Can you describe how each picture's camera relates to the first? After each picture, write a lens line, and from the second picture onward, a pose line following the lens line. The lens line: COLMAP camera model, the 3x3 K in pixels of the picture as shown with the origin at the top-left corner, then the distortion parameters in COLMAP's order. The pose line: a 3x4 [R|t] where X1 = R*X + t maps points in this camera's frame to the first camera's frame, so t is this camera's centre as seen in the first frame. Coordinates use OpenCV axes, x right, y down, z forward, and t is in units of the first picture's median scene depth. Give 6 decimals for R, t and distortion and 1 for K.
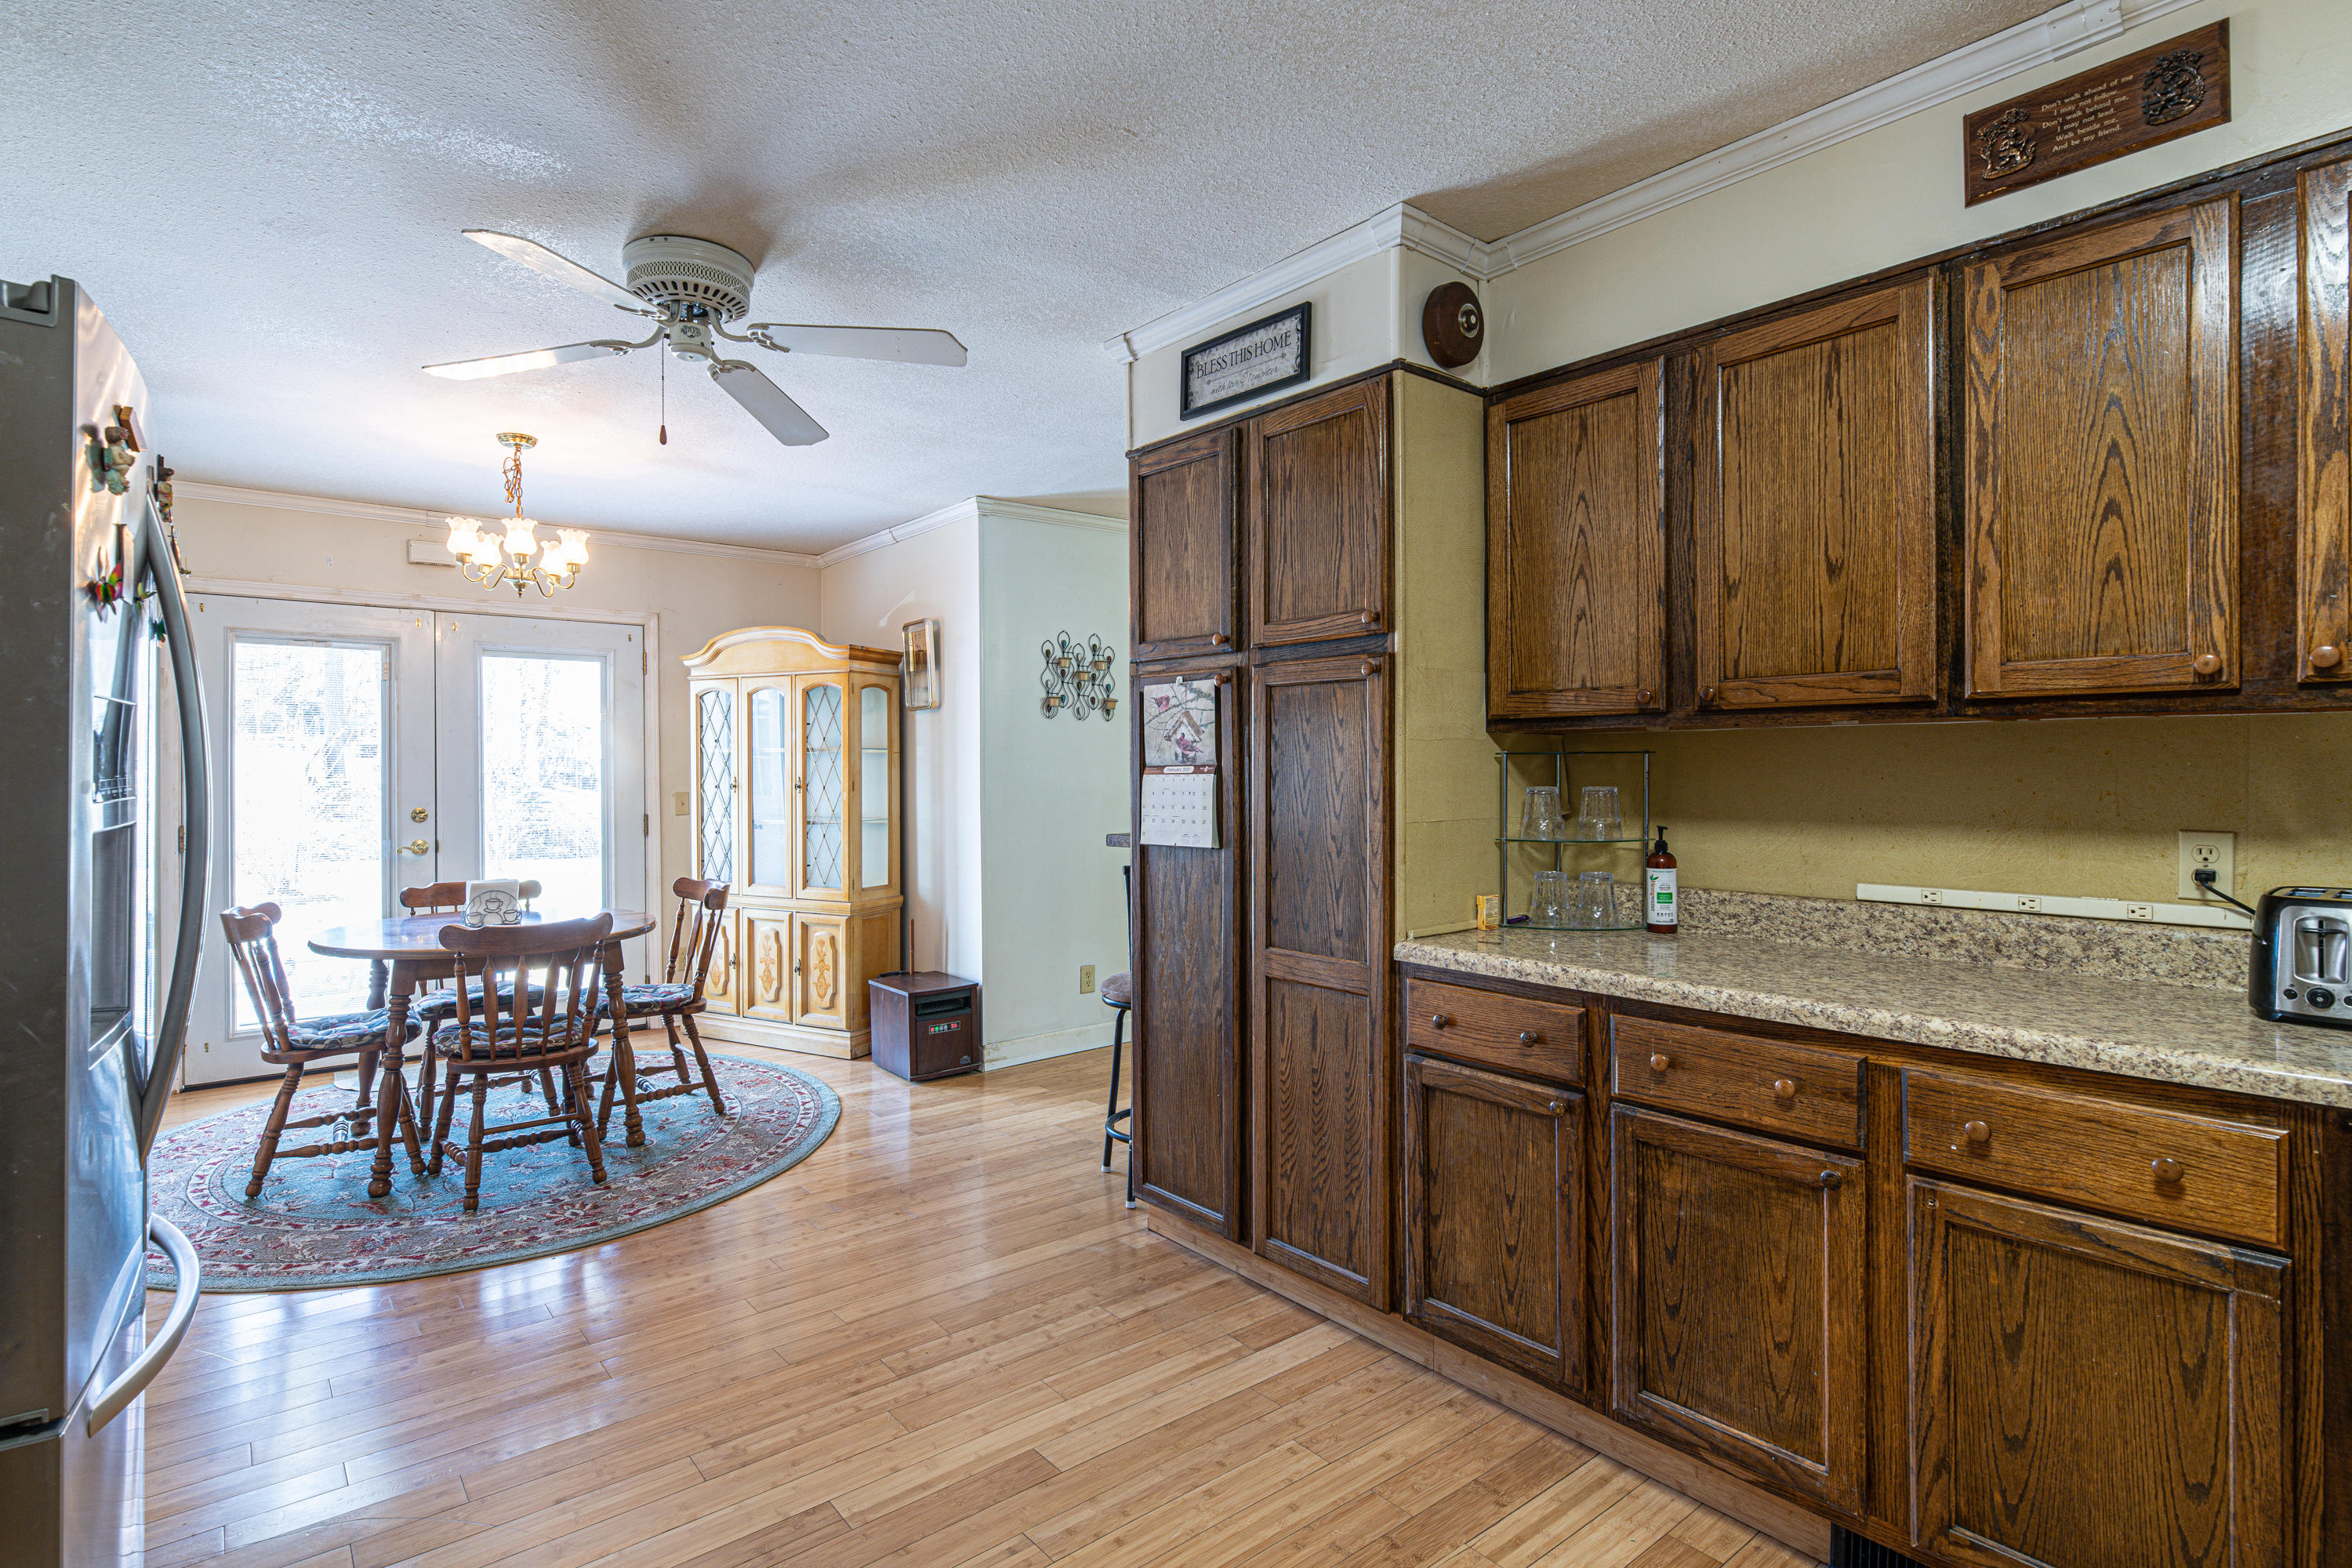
lens RADIAL K [[1168.4, 0, 1159.5], [0, 1168.4, 773.8], [0, 0, 1]] dist [0.002818, 0.001238]
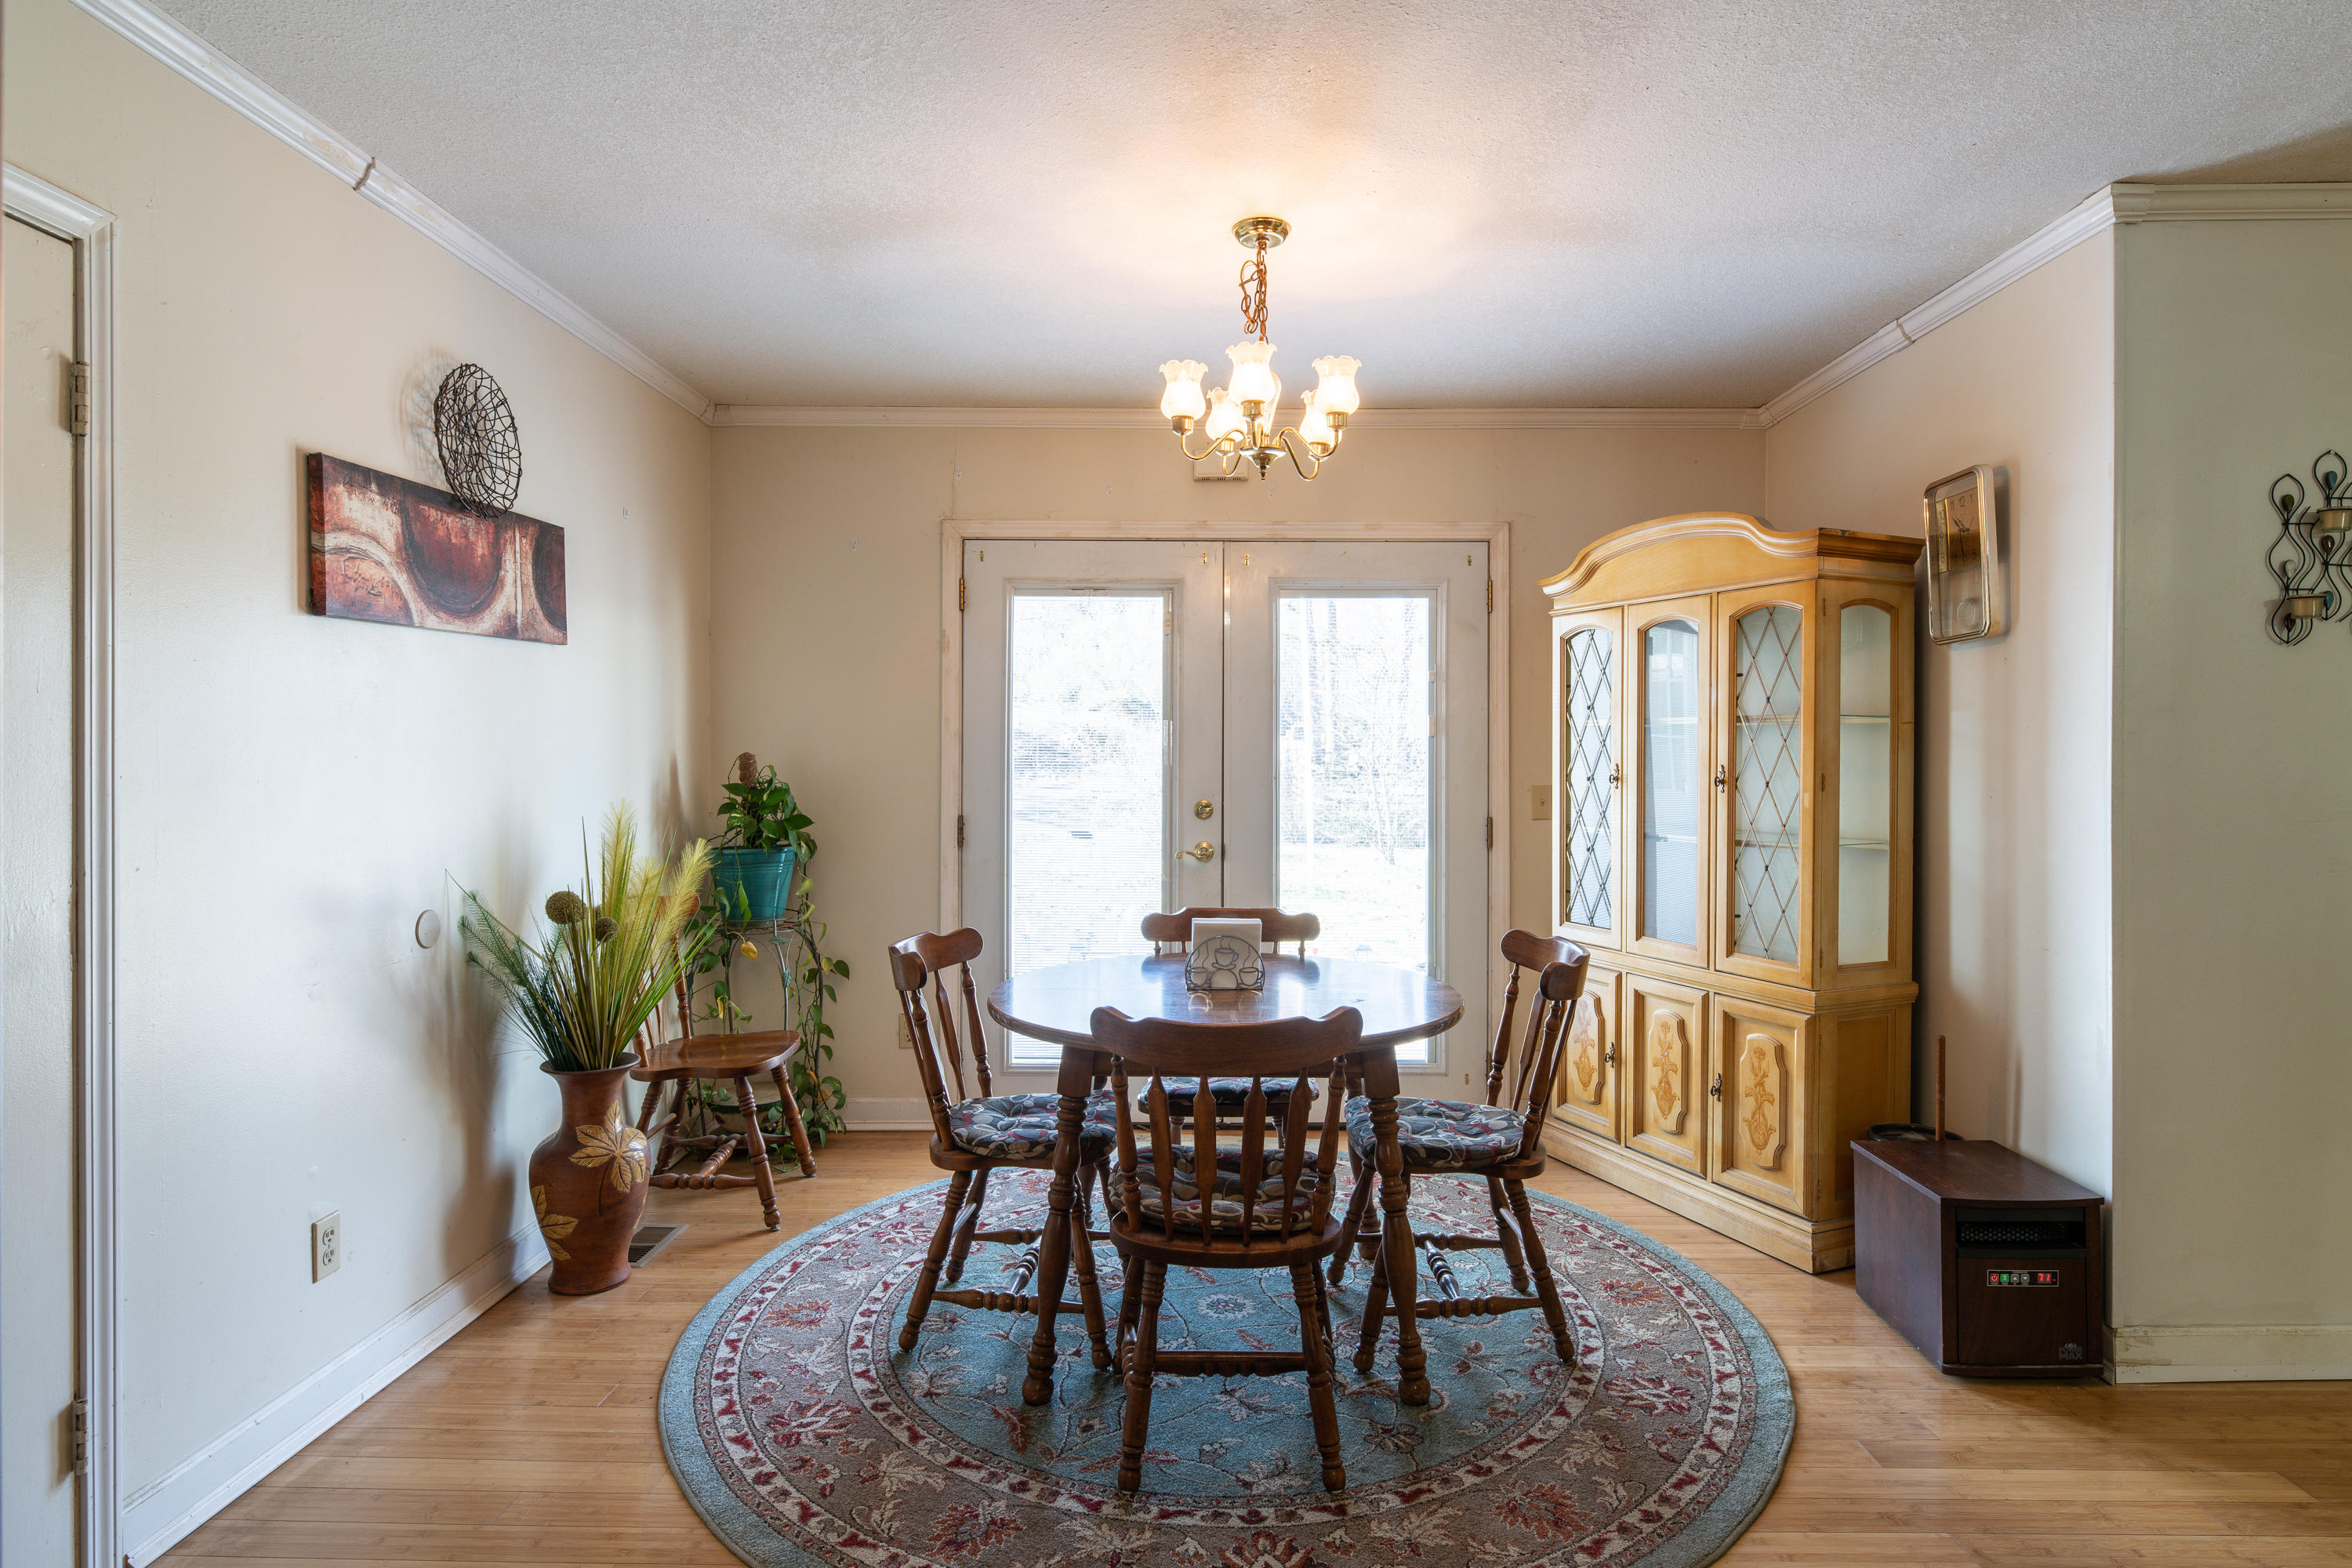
lens RADIAL K [[1257.4, 0, 1163.2], [0, 1257.4, 763.9], [0, 0, 1]] dist [-0.003603, 0.000463]
pose [[0.747955, 0.010541, -0.663666, -0.101331], [-0.007803, 0.999944, 0.007087, -0.000169], [0.663704, -0.000122, 0.747996, 0.347276]]
